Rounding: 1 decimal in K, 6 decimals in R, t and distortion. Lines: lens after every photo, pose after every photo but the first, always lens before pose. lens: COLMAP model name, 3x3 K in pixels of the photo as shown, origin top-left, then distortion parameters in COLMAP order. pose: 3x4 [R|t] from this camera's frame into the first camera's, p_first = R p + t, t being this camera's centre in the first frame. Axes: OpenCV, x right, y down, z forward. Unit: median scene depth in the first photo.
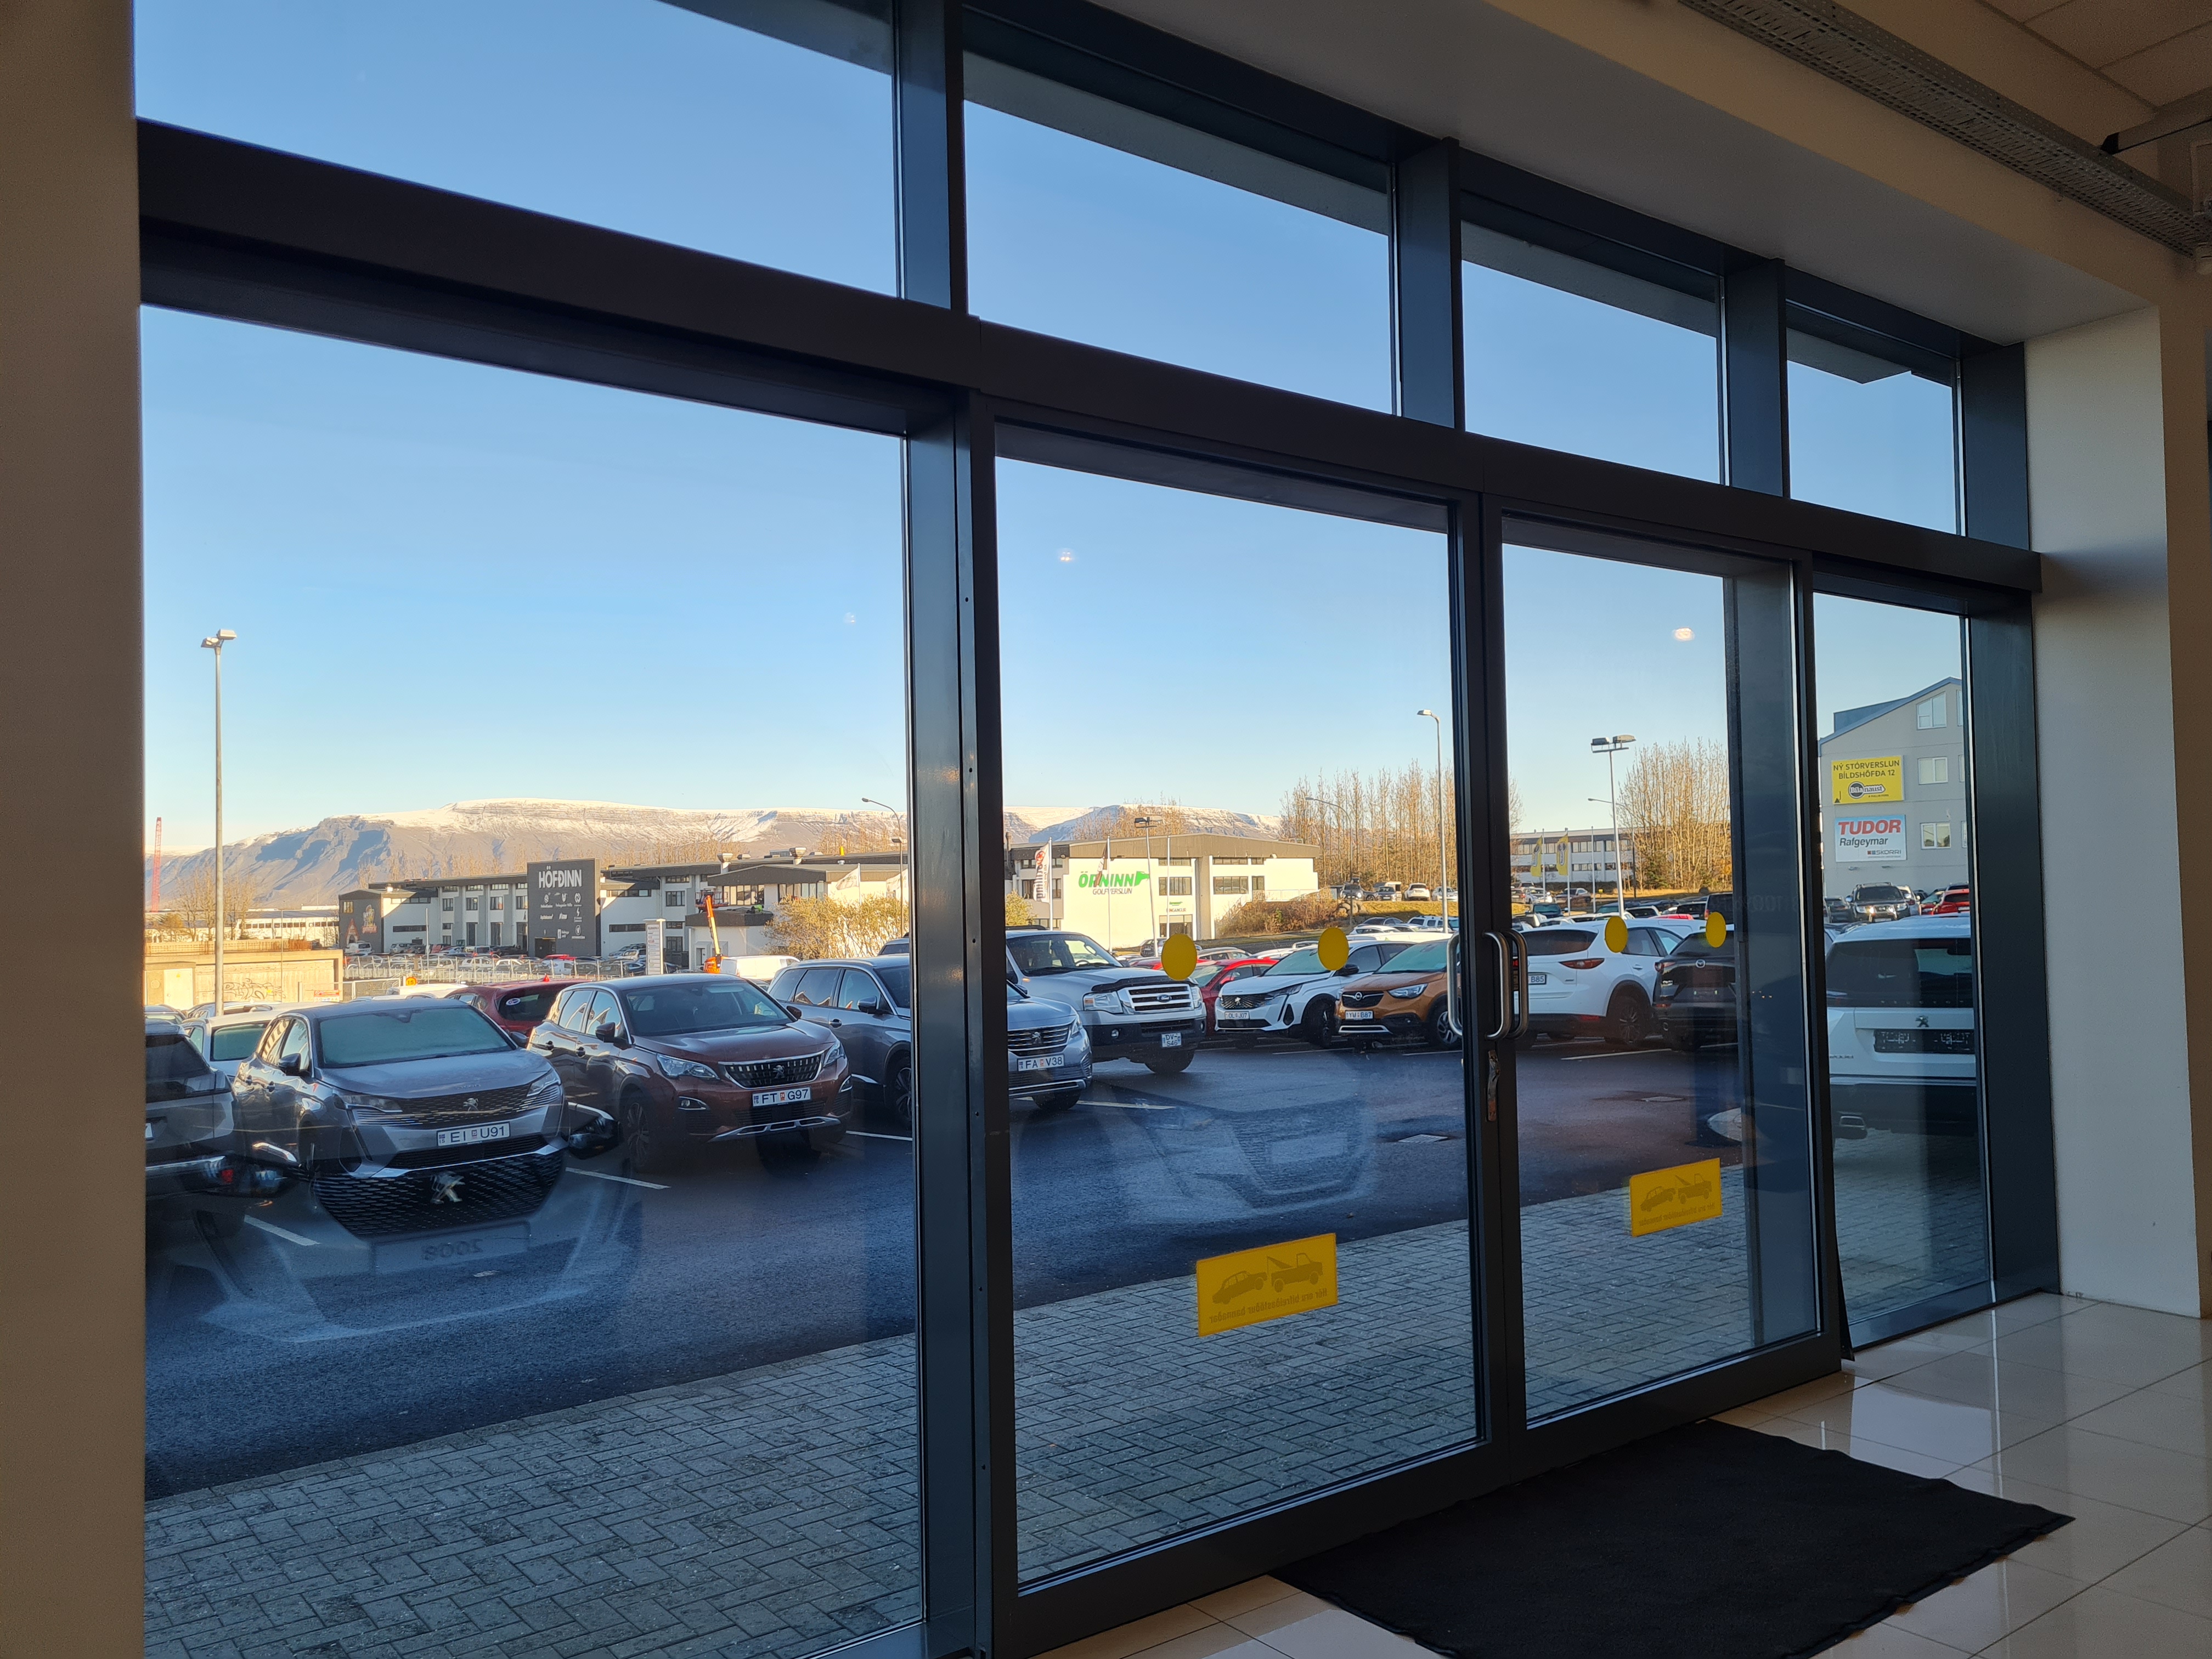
lens RADIAL K [[1658.1, 0, 1103.9], [0, 1658.1, 827.3], [0, 0, 1]] dist [0.048304, -0.035725]
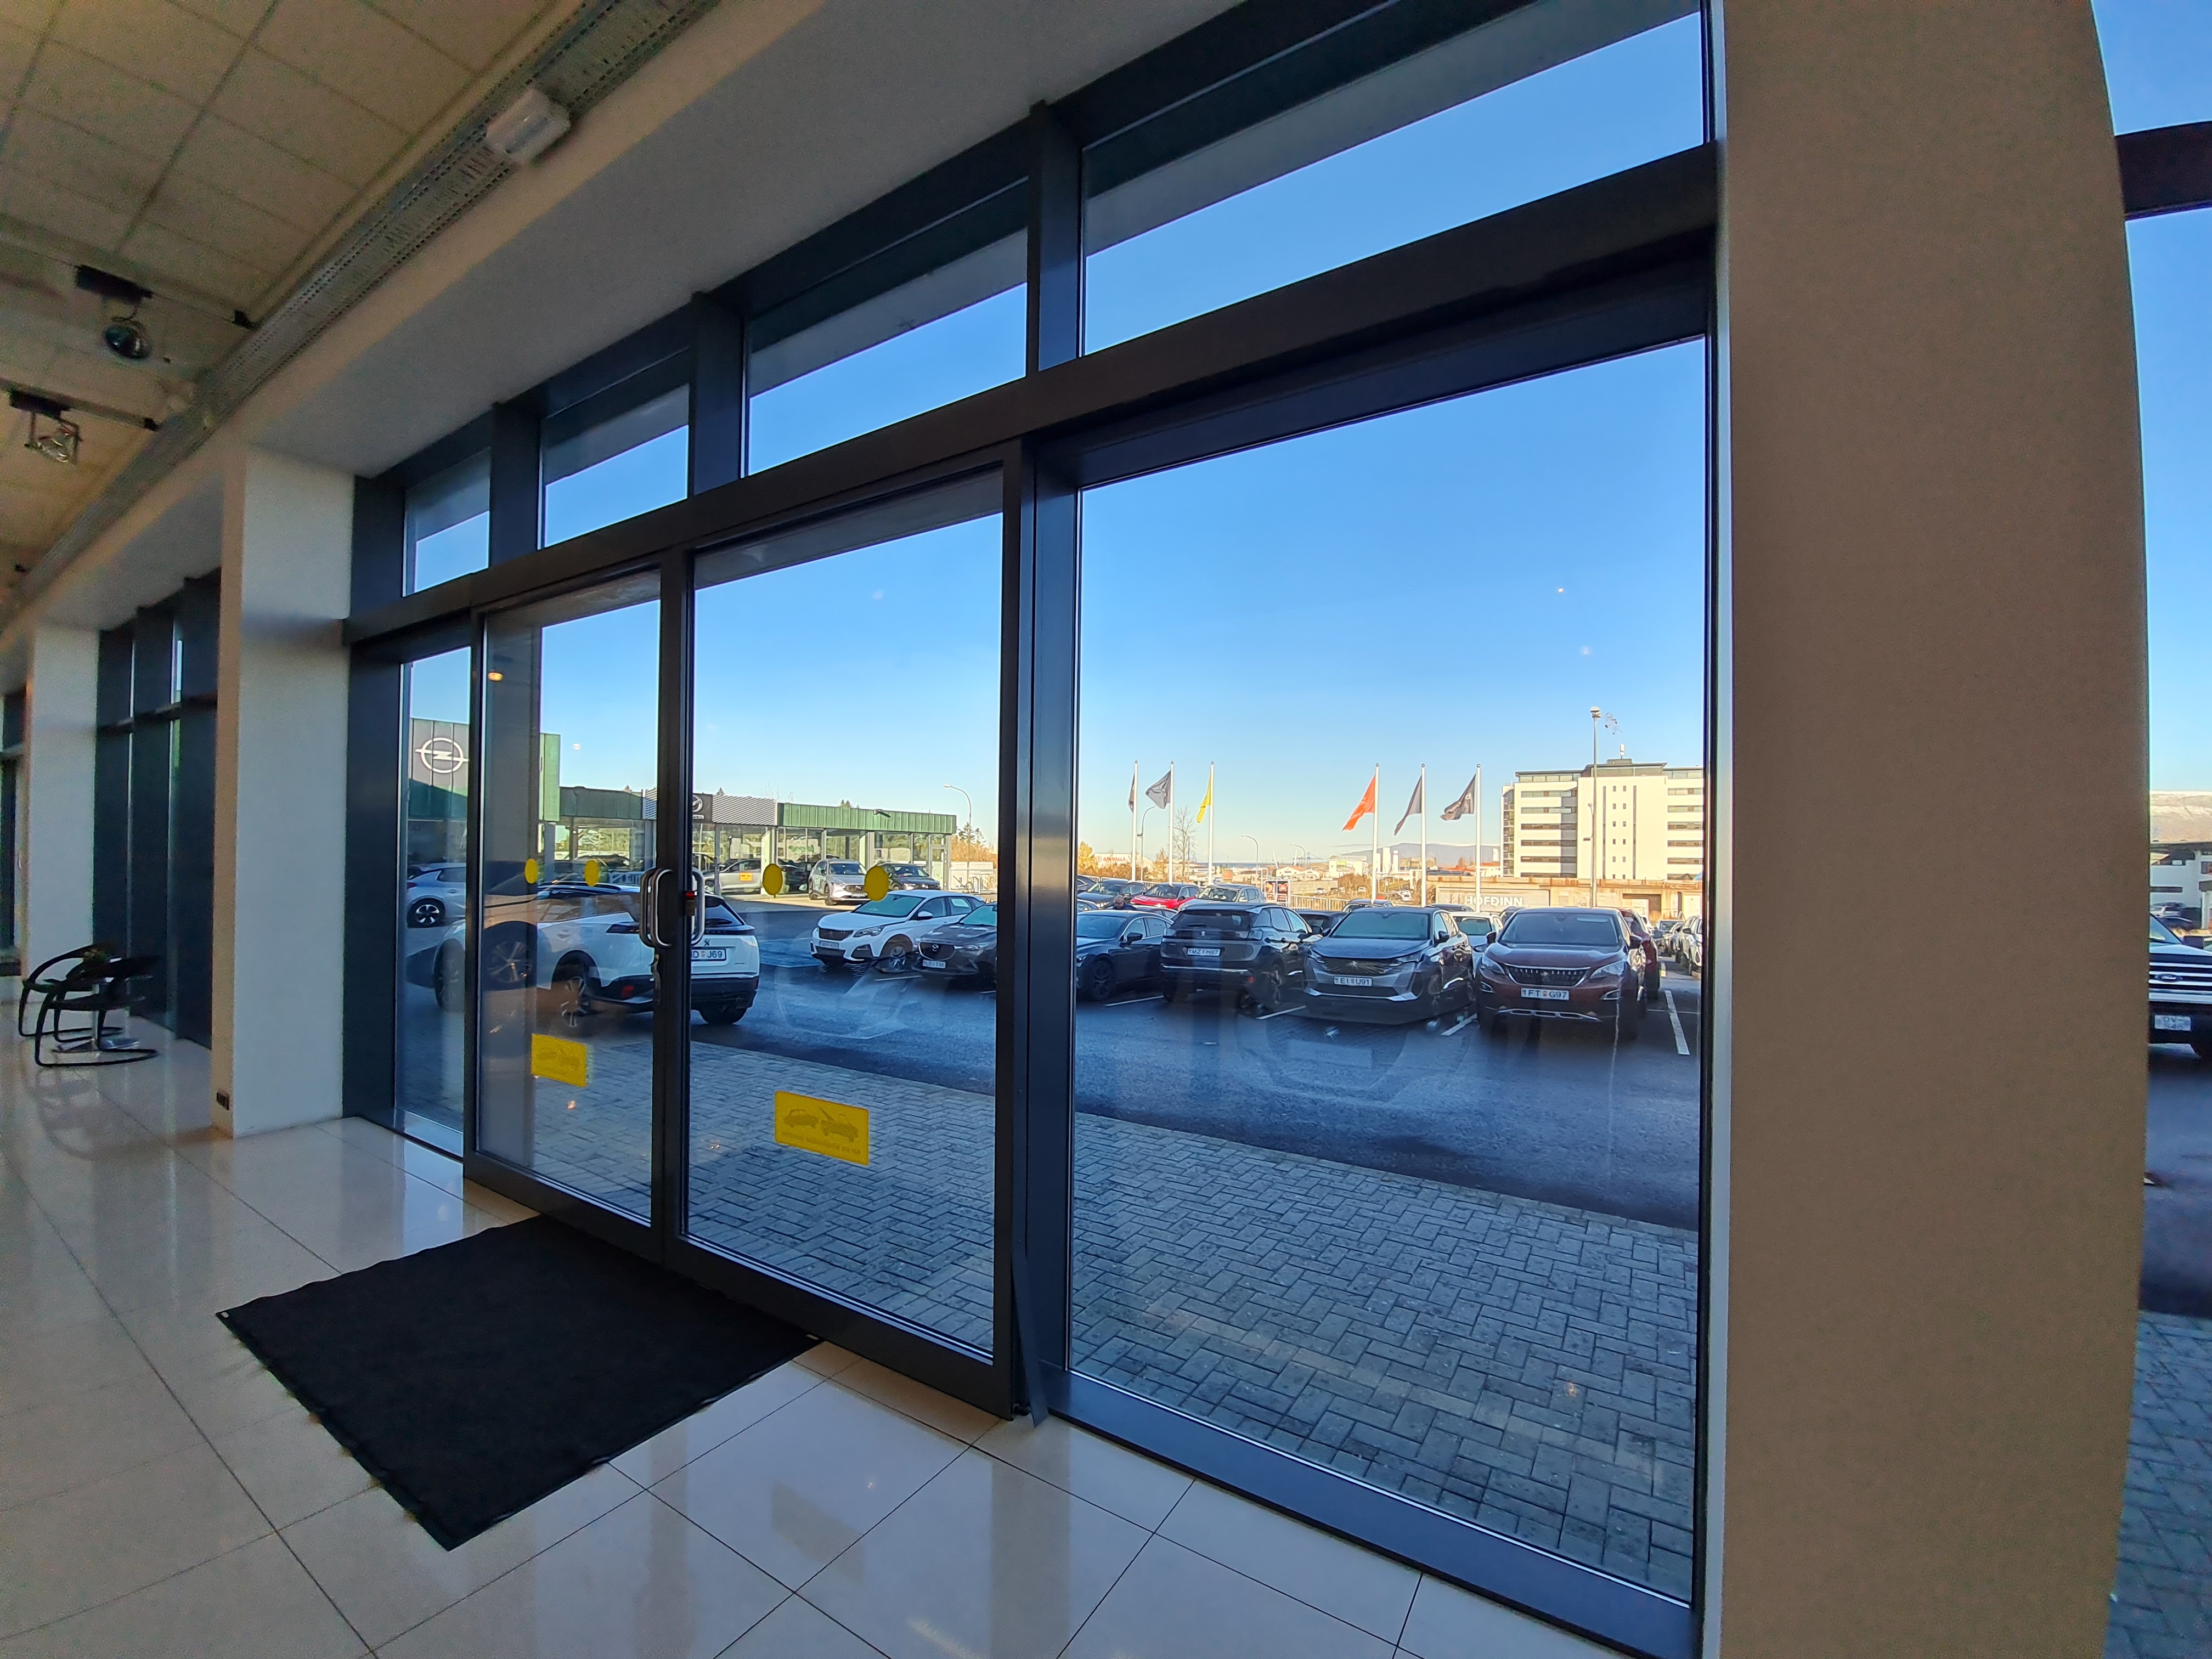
lens RADIAL K [[868.8, 0, 1102.7], [0, 868.8, 817.0], [0, 0, 1]] dist [-0.017984, -0.000342]
pose [[0.367447, -0.017071, -0.929888, 0.879153], [0.015083, 0.999809, -0.012395, 0.033256], [0.929922, -0.009471, 0.367635, 0.912884]]
